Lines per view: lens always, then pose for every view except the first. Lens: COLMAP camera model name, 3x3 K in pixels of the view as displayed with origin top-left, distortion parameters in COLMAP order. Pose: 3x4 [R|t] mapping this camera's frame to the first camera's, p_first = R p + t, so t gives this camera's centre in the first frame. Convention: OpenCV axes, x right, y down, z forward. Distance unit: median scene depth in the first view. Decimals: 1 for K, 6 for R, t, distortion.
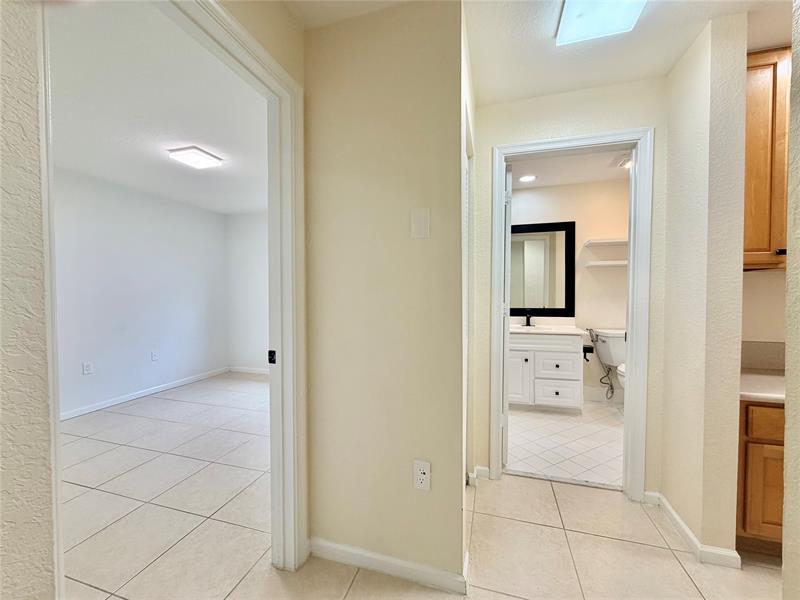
lens RADIAL K [[319.0, 0, 396.9], [0, 319.0, 296.1], [0, 0, 1]] dist [-0.001689, -0.000655]
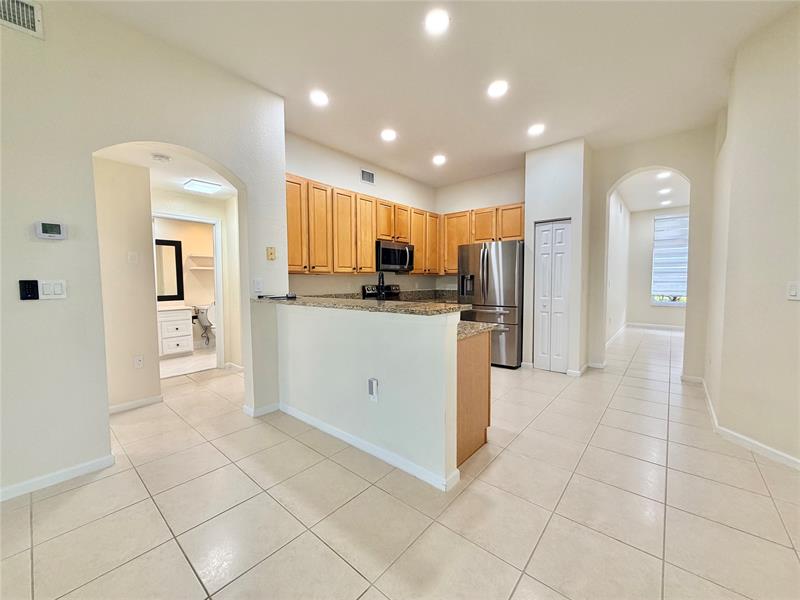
lens RADIAL K [[319.0, 0, 398.2], [0, 319.0, 297.2], [0, 0, 1]] dist [-0.001689, -0.000655]
pose [[0.407241, -0.053193, 0.911770, -0.520869], [0.023500, 0.998582, 0.047762, -0.001537], [-0.913018, 0.001977, 0.407914, -0.718025]]
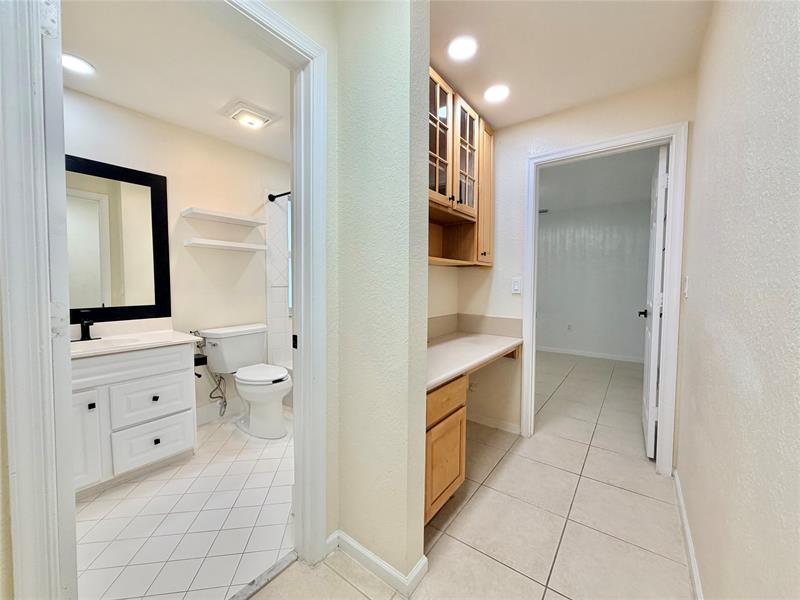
lens RADIAL K [[319.0, 0, 401.4], [0, 319.0, 298.1], [0, 0, 1]] dist [-0.001689, -0.000655]
pose [[0.336898, -0.042368, 0.940587, 0.083554], [0.011482, 0.999098, 0.040891, 0.002811], [-0.941471, -0.002976, 0.337080, 0.322693]]
